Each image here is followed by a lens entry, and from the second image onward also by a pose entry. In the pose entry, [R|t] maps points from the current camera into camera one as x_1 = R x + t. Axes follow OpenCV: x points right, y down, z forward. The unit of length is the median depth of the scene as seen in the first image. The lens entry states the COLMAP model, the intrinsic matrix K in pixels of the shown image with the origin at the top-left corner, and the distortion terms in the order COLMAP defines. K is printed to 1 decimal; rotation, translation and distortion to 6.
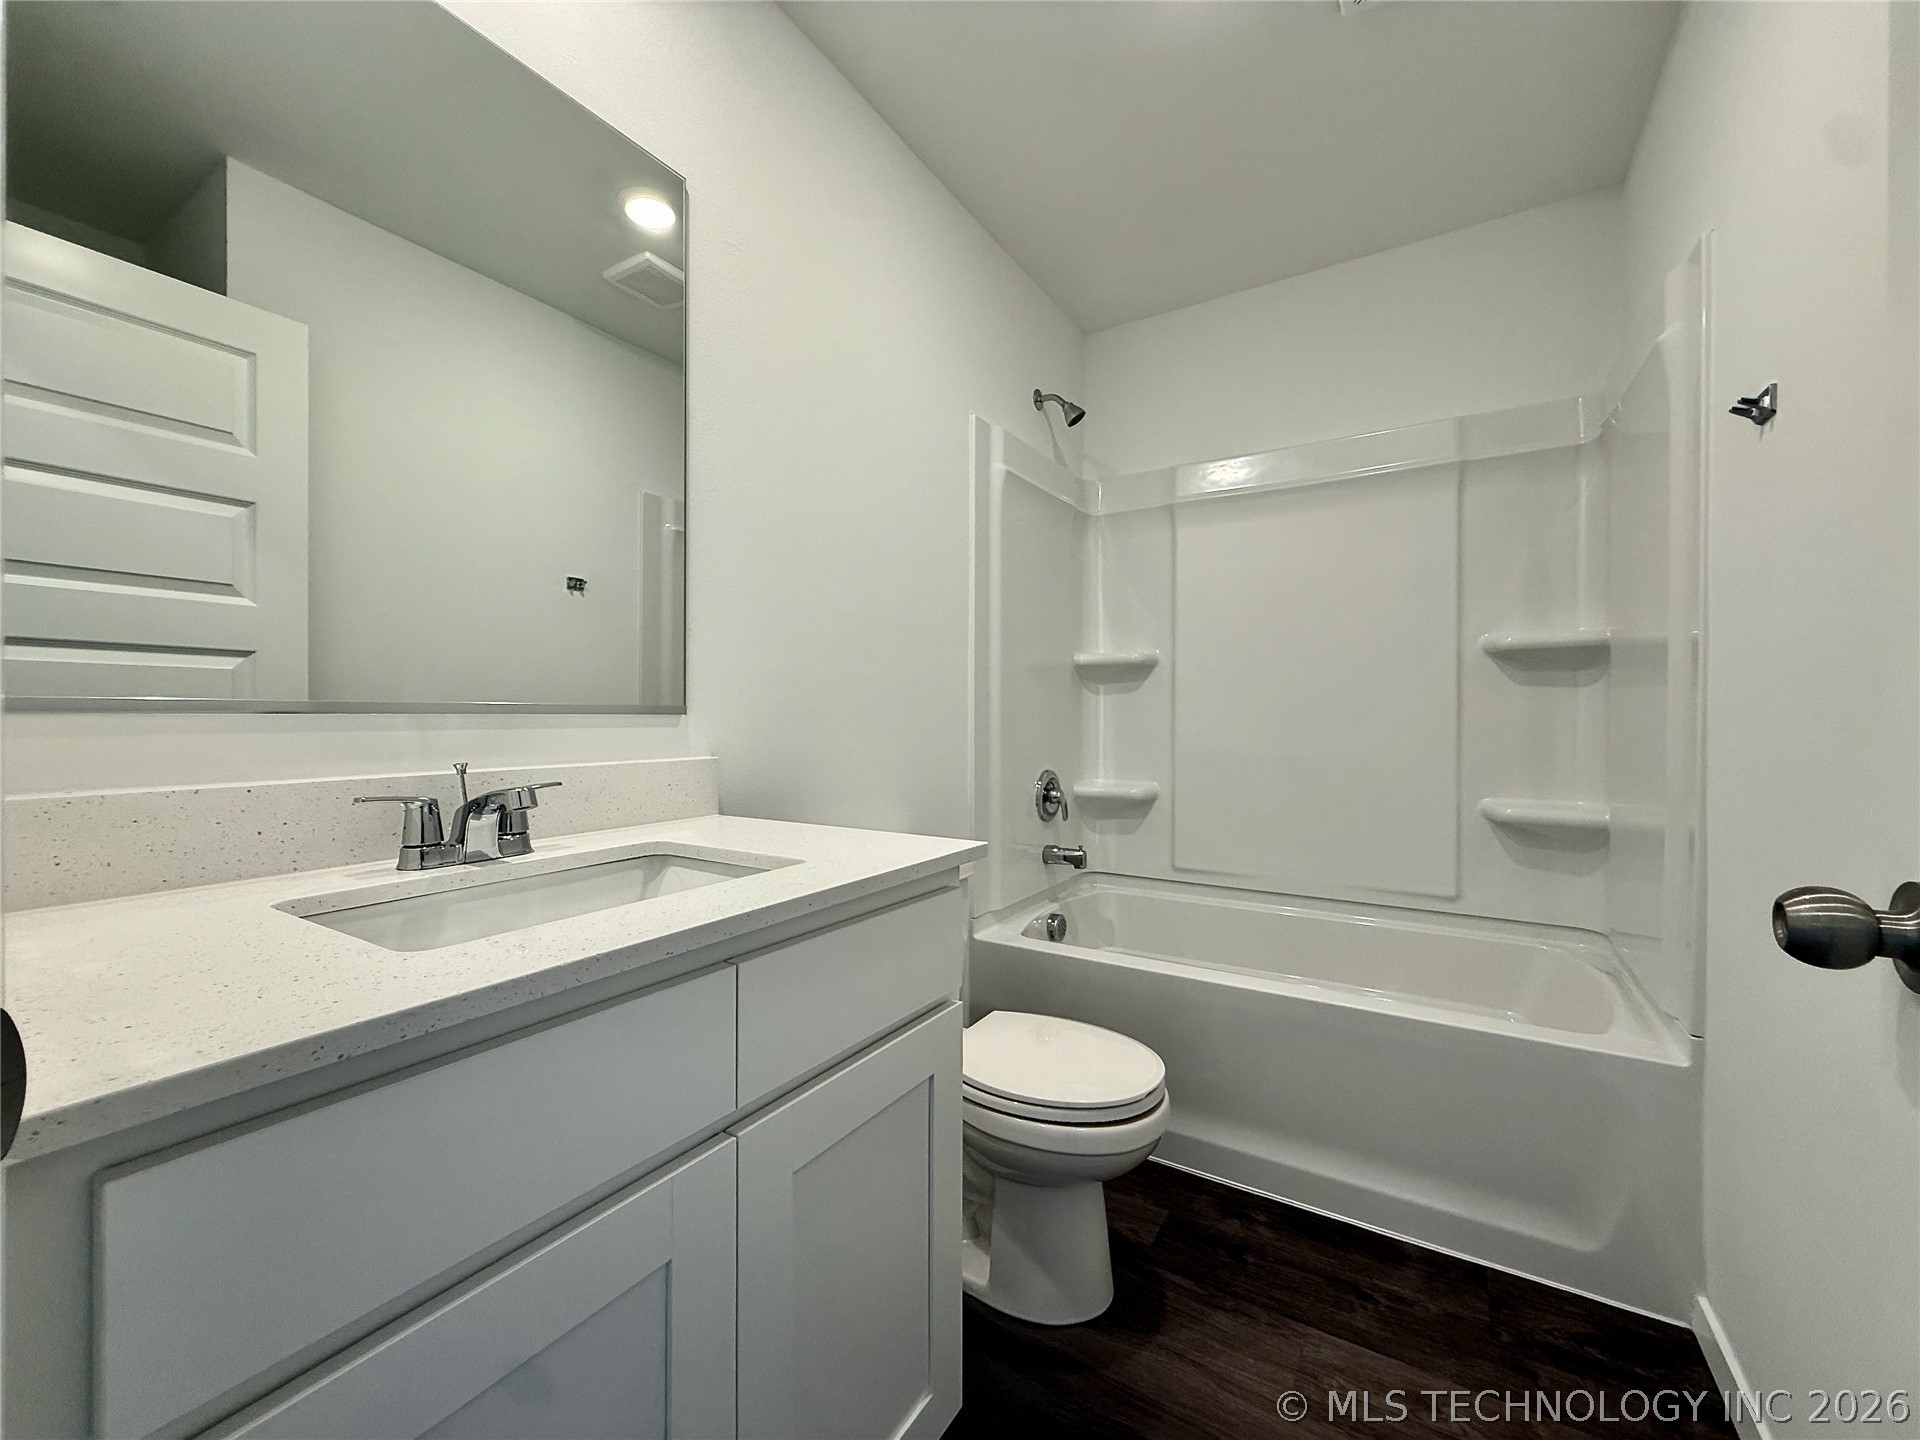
lens RADIAL K [[775.1, 0, 948.2], [0, 775.1, 716.8], [0, 0, 1]] dist [-0.001770, -0.000093]
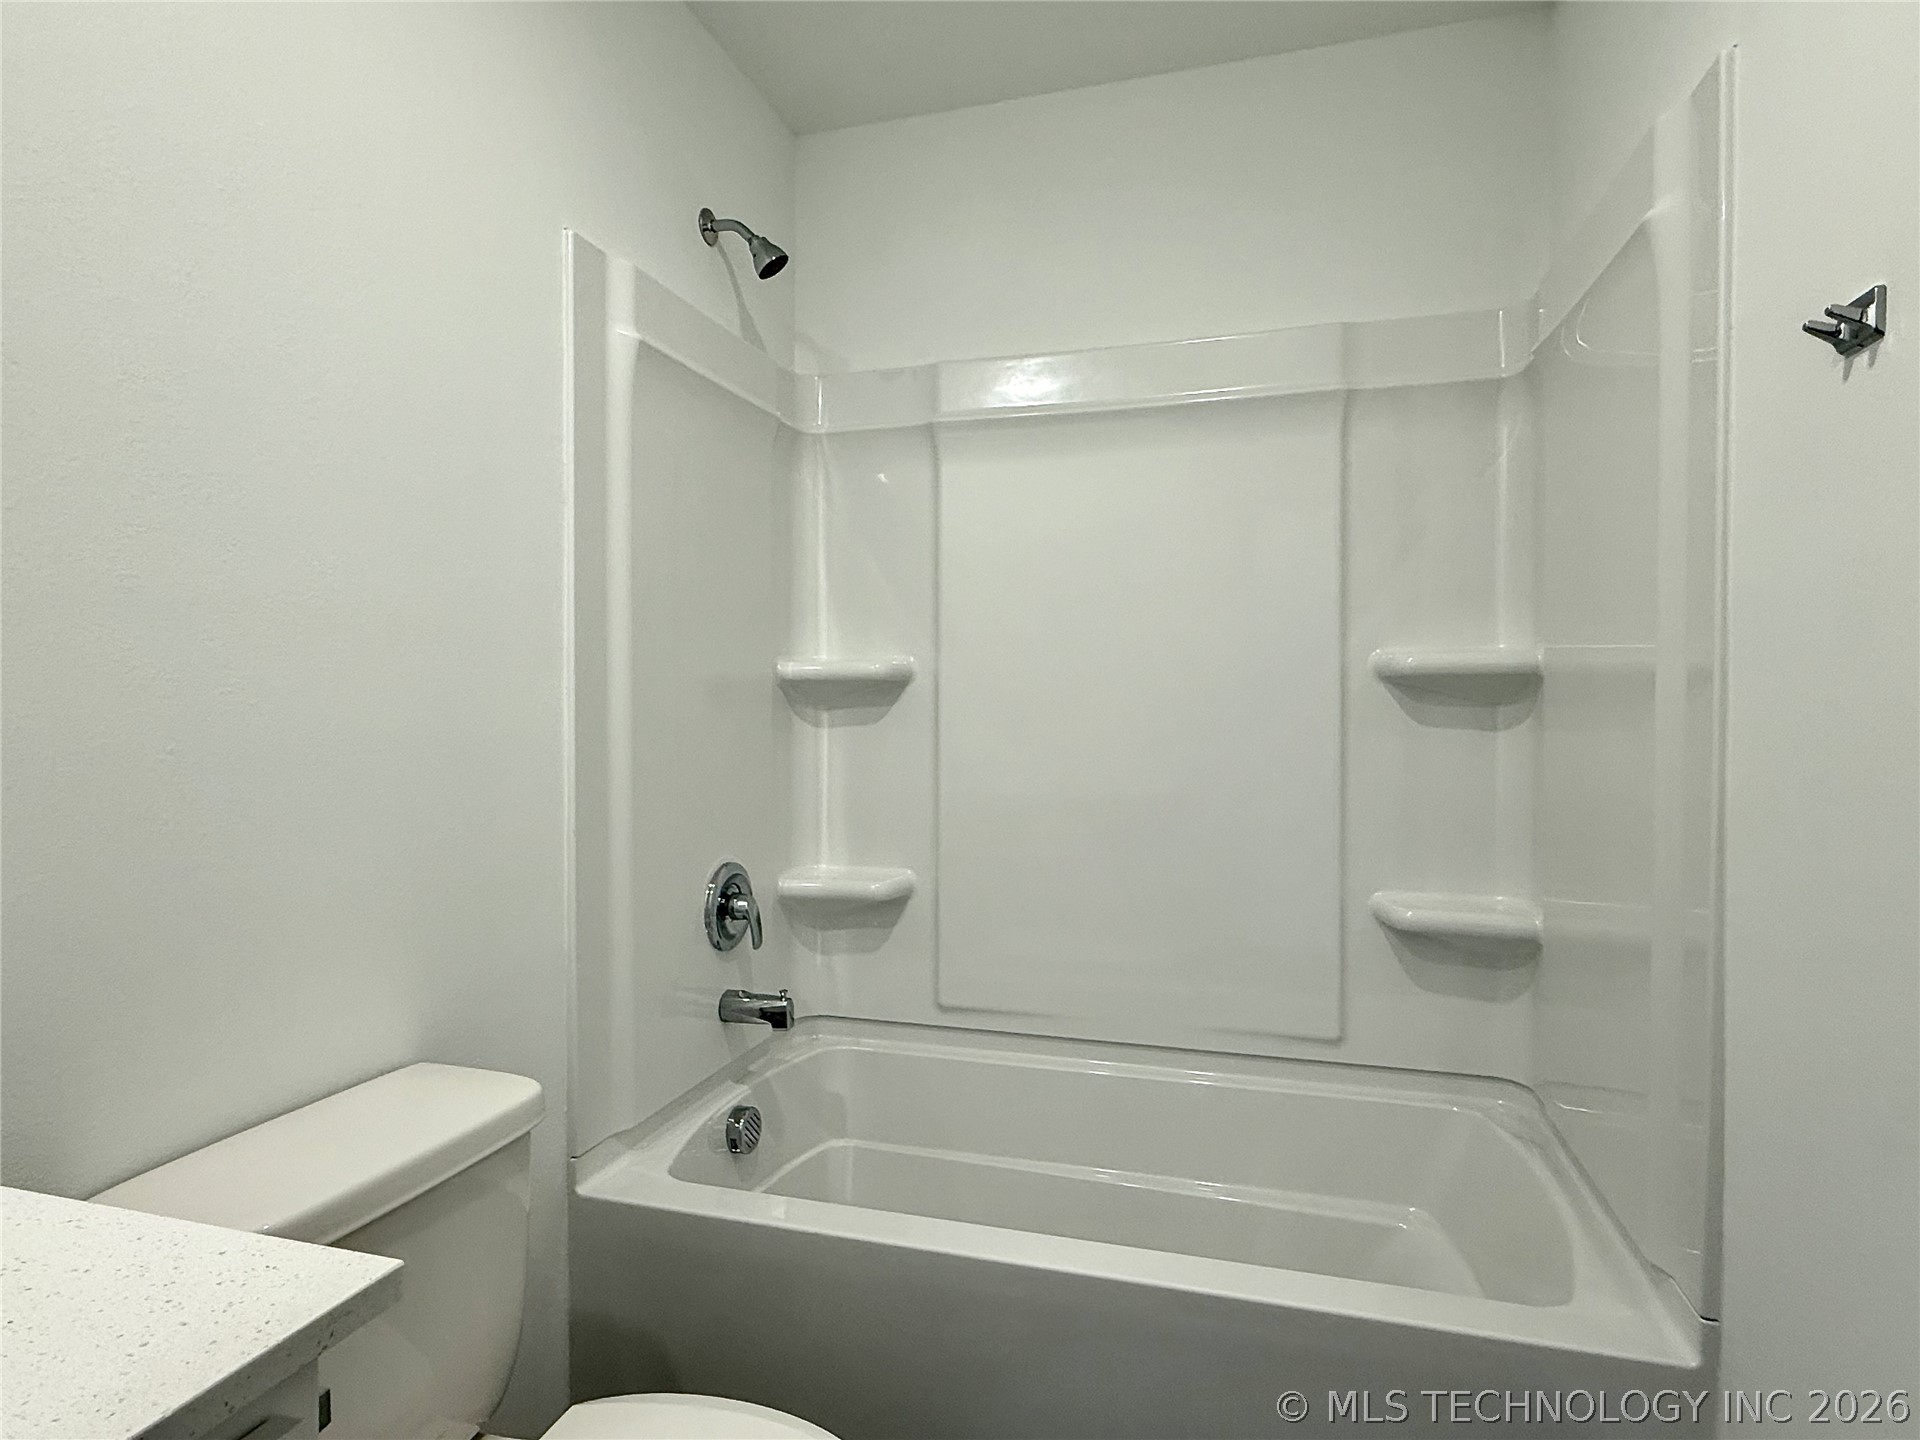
lens RADIAL K [[1081.7, 0, 958.5], [0, 1081.7, 712.2], [0, 0, 1]] dist [0.002562, -0.002115]
pose [[0.960373, -0.002043, 0.278710, 0.069046], [0.002117, 0.999998, 0.000036, -0.045095], [-0.278709, 0.000556, 0.960375, 0.168612]]
